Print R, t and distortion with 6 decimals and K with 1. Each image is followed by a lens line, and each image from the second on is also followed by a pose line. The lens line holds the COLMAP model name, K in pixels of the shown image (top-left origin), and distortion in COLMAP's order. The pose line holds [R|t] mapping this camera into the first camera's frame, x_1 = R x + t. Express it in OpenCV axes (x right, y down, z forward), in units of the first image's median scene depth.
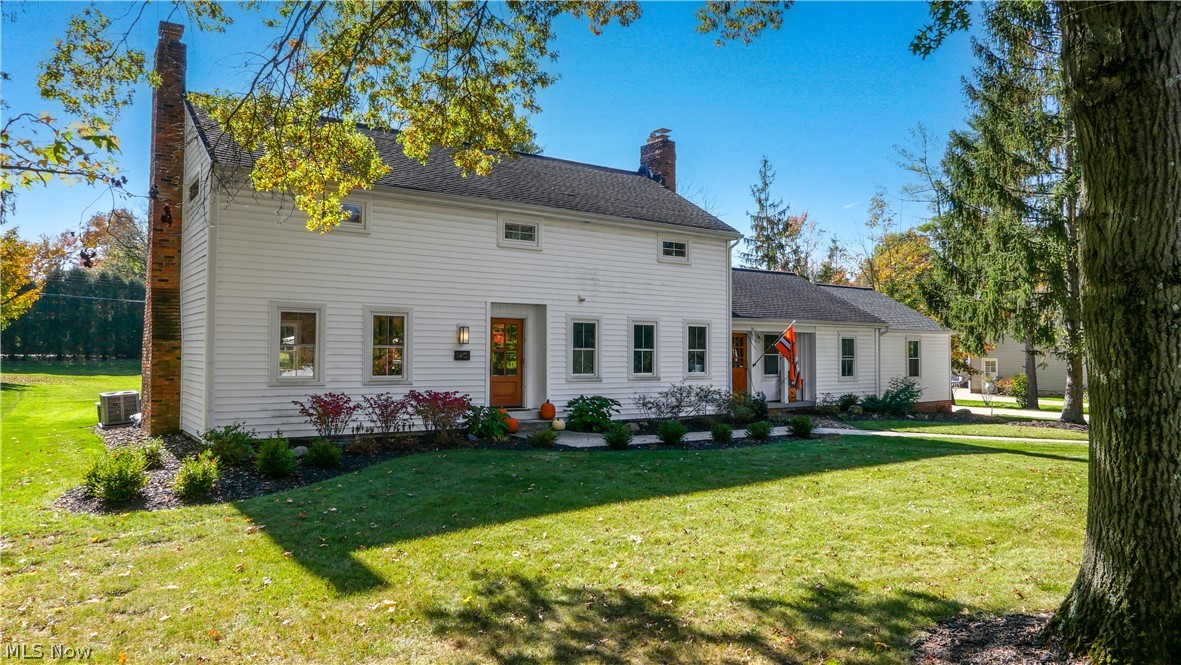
lens RADIAL K [[833.4, 0, 591.9], [0, 833.4, 331.8], [0, 0, 1]] dist [0.042984, 0.001331]
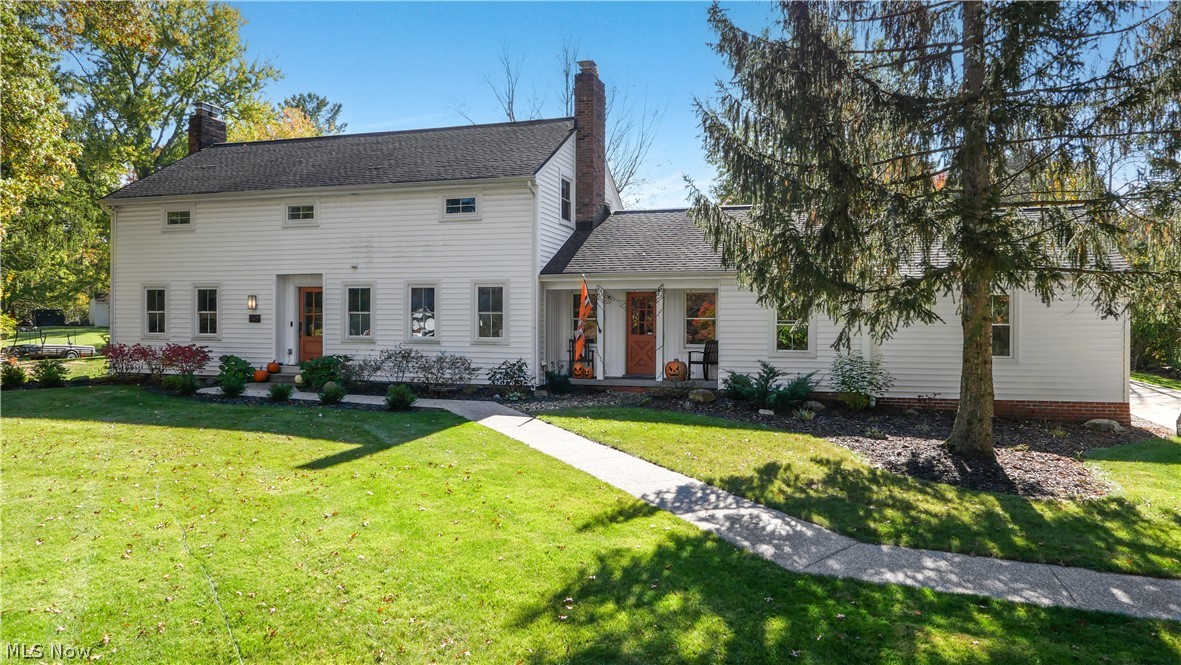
lens RADIAL K [[833.4, 0, 591.9], [0, 833.4, 331.1], [0, 0, 1]] dist [0.042984, 0.001331]
pose [[0.551325, 0.003255, -0.834284, 1.051188], [0.020341, 0.999643, 0.017342, 0.031532], [0.834043, -0.026531, 0.551062, 0.656415]]
